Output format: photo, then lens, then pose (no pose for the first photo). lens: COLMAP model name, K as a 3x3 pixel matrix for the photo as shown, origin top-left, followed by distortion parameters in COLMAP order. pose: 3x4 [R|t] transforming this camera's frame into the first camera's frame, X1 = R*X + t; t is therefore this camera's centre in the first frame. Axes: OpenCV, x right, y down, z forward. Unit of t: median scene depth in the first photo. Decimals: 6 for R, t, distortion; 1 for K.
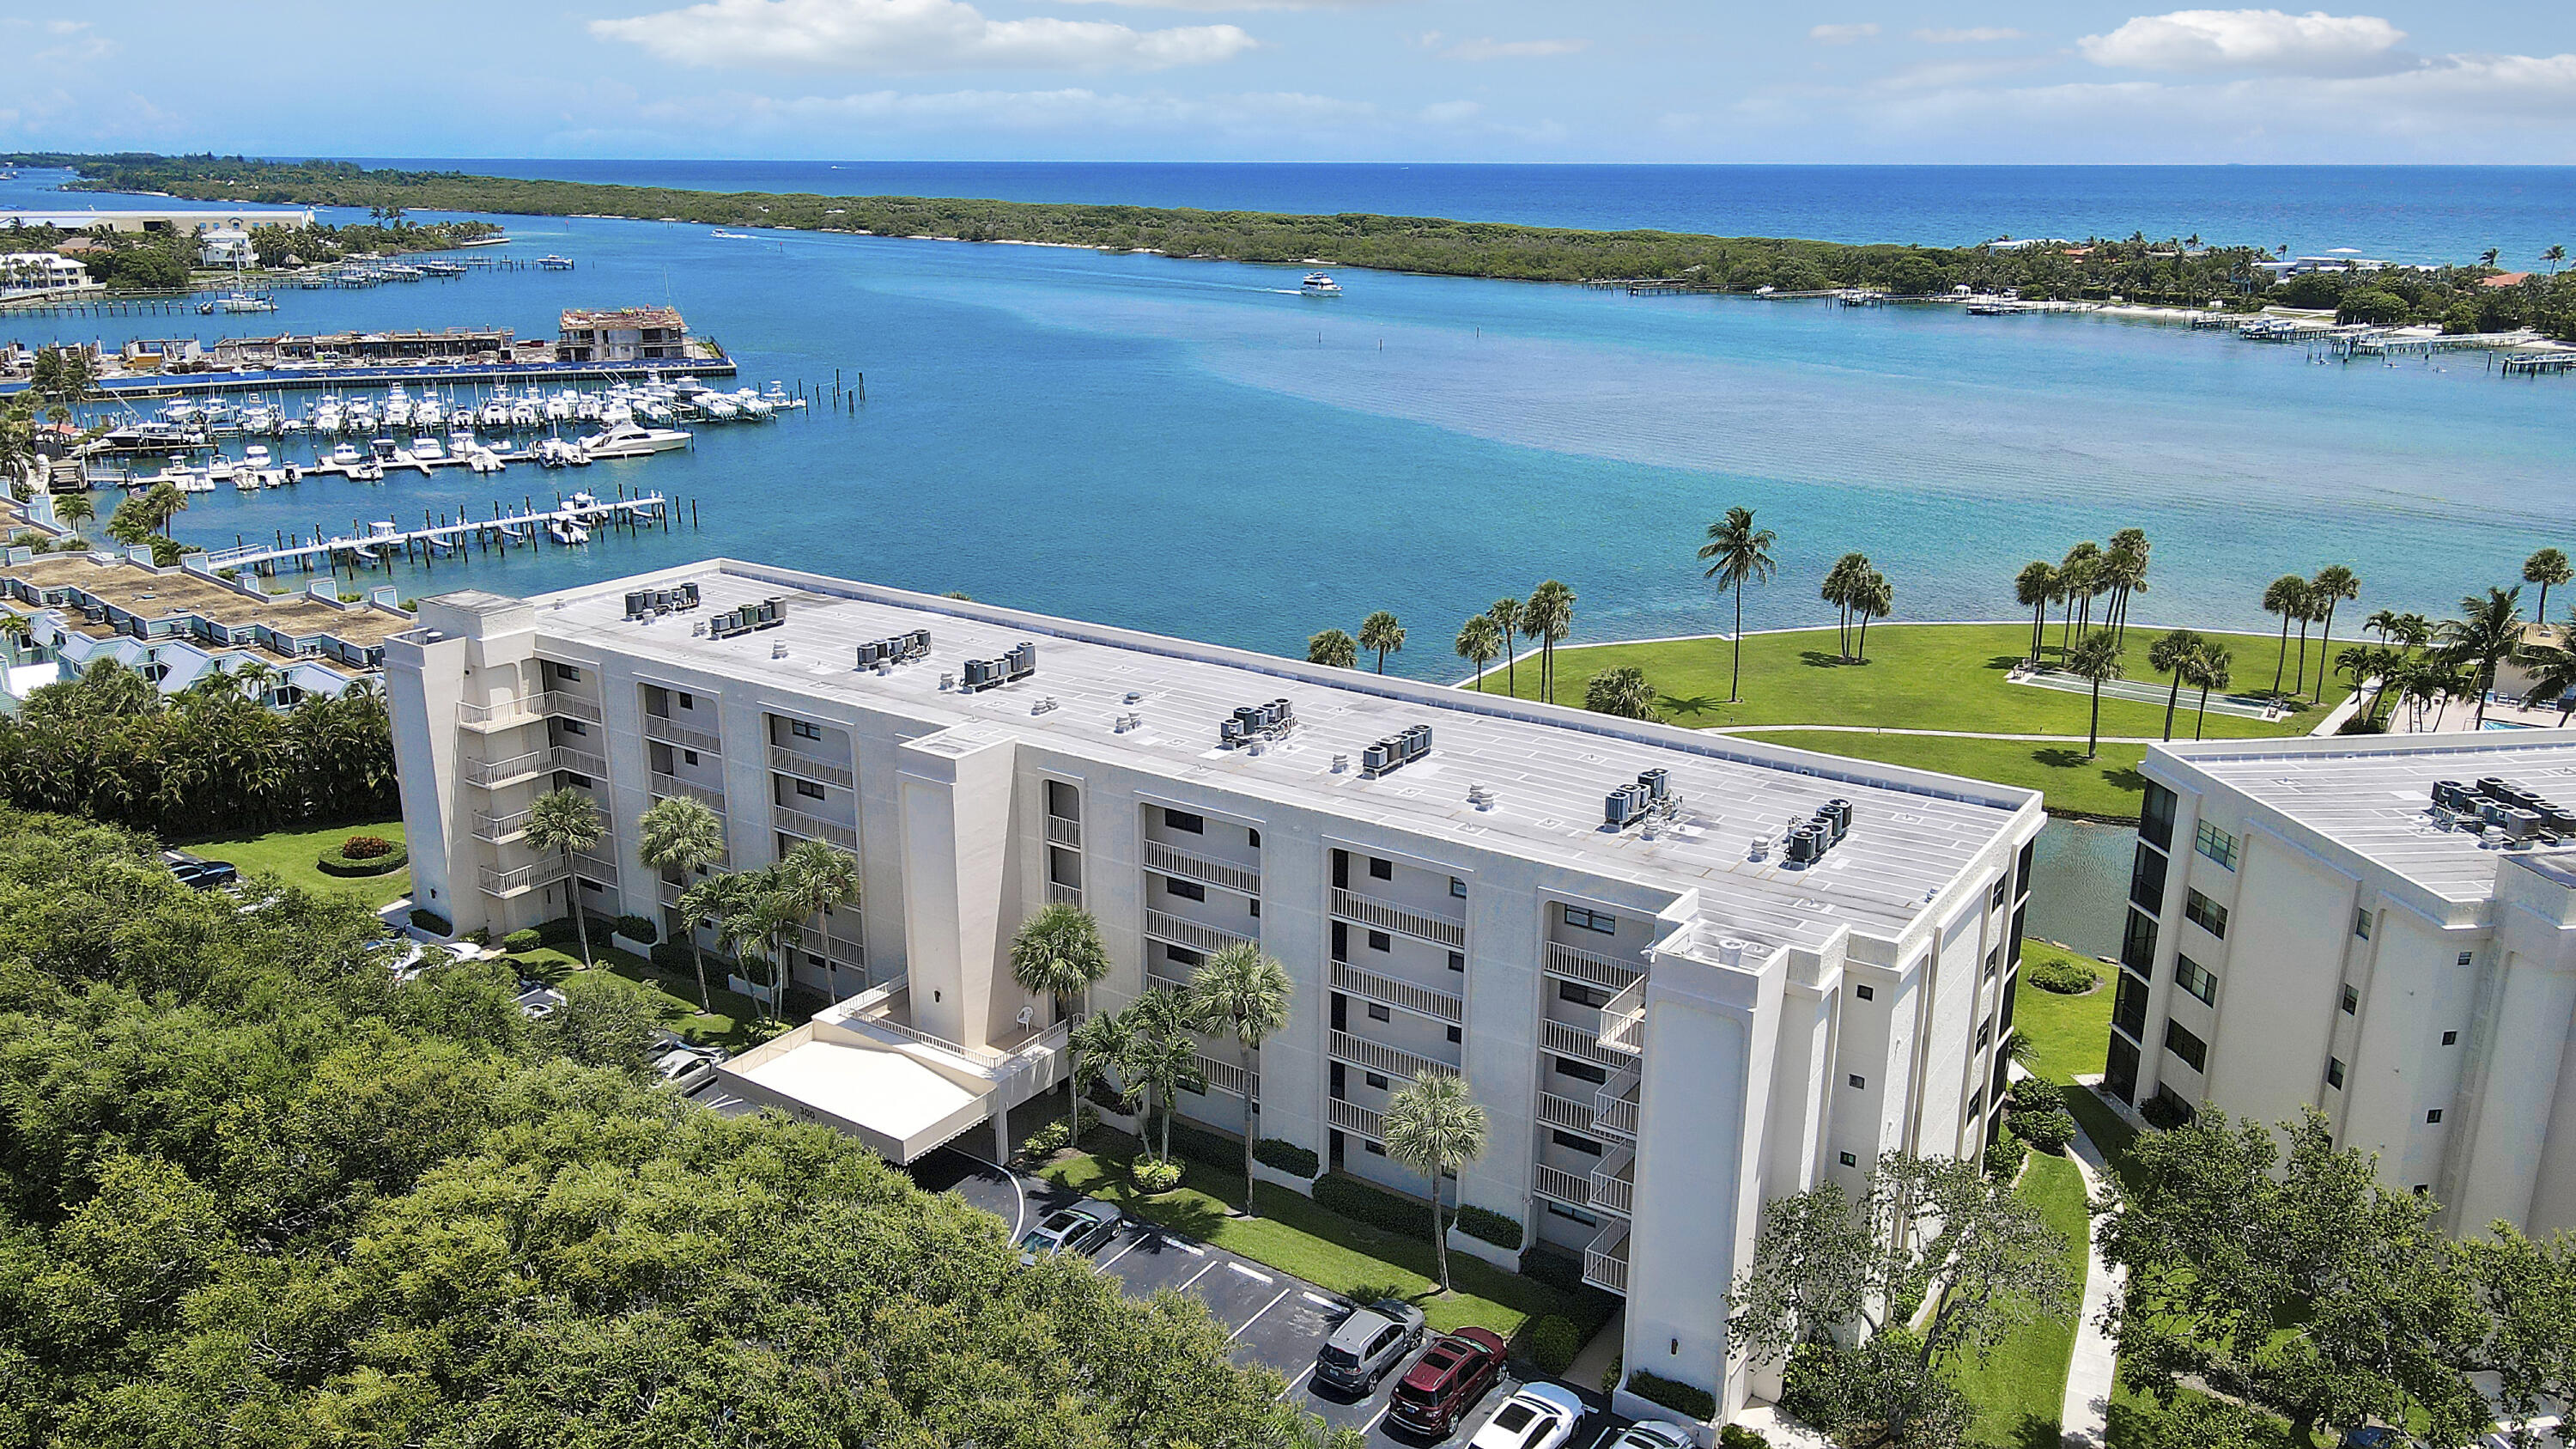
lens RADIAL K [[1934.0, 0, 1288.0], [0, 1934.0, 724.5], [0, 0, 1]] dist [-0.002420, 0.042724]
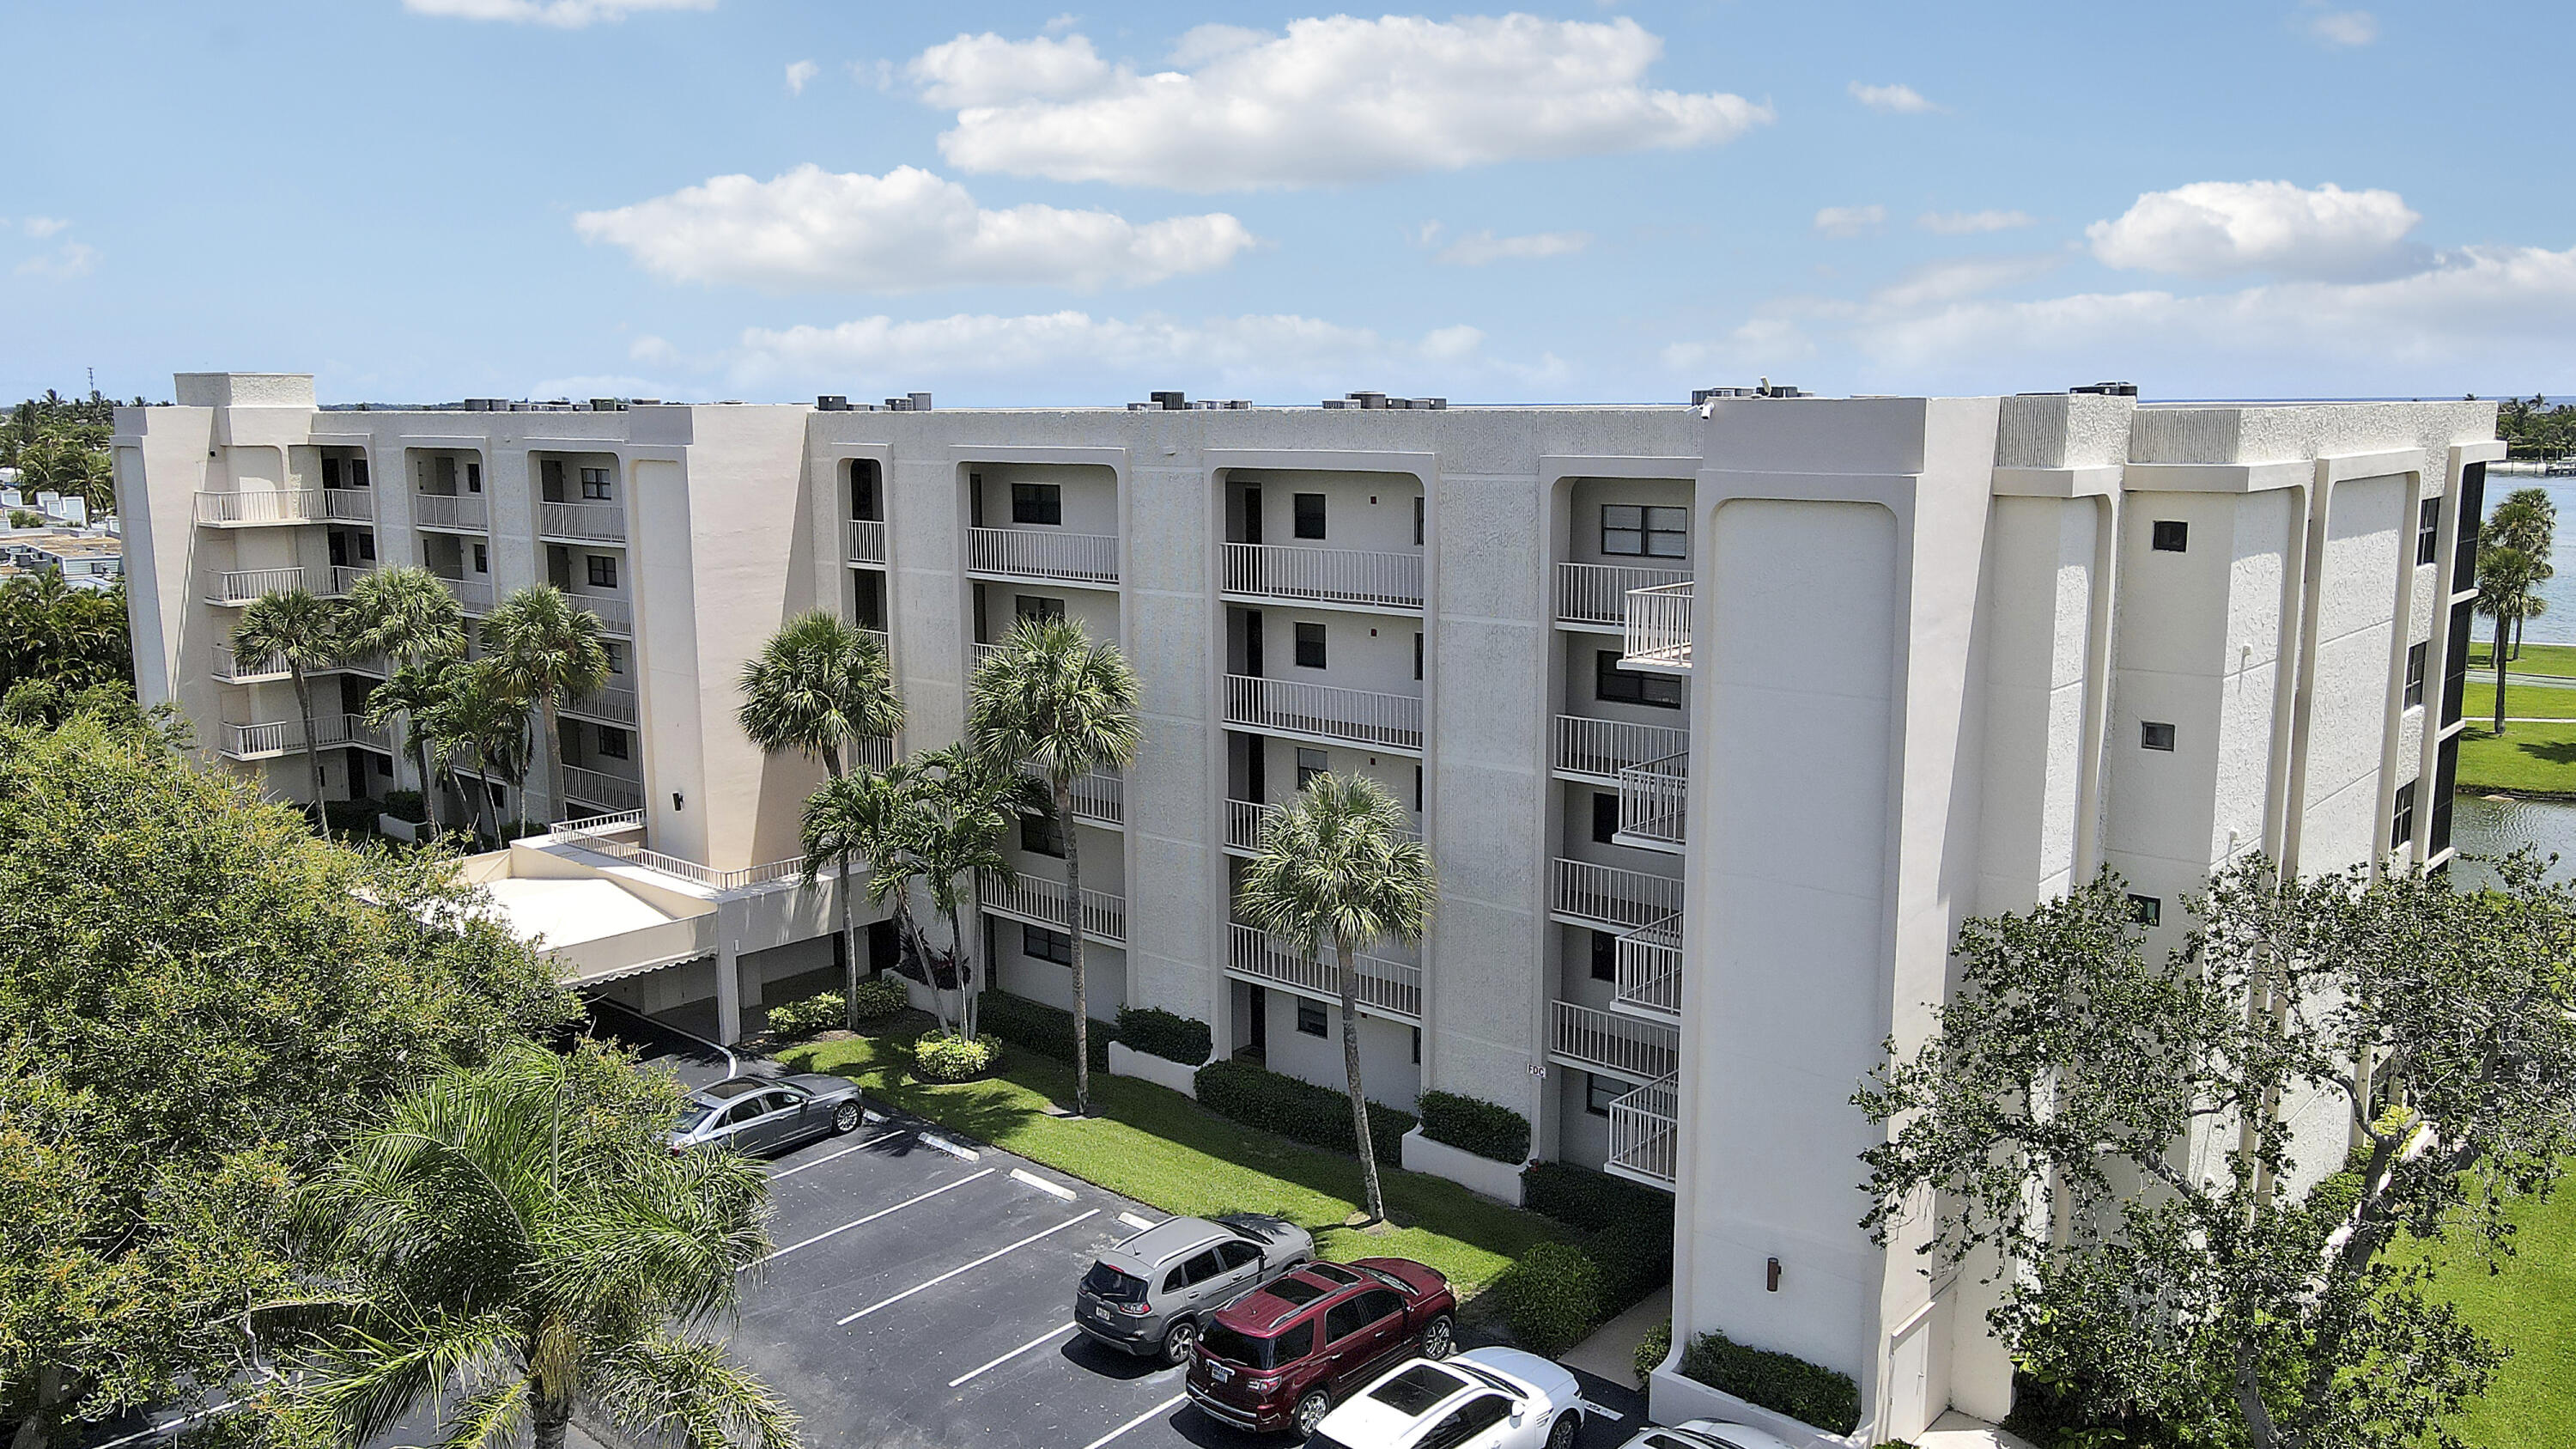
lens RADIAL K [[1934.0, 0, 1288.0], [0, 1934.0, 724.5], [0, 0, 1]] dist [-0.002420, 0.042724]
pose [[0.991008, 0.010577, -0.133386, 0.107157], [-0.028196, 0.990994, -0.130902, 0.189336], [0.130800, 0.133485, 0.982381, 0.371367]]
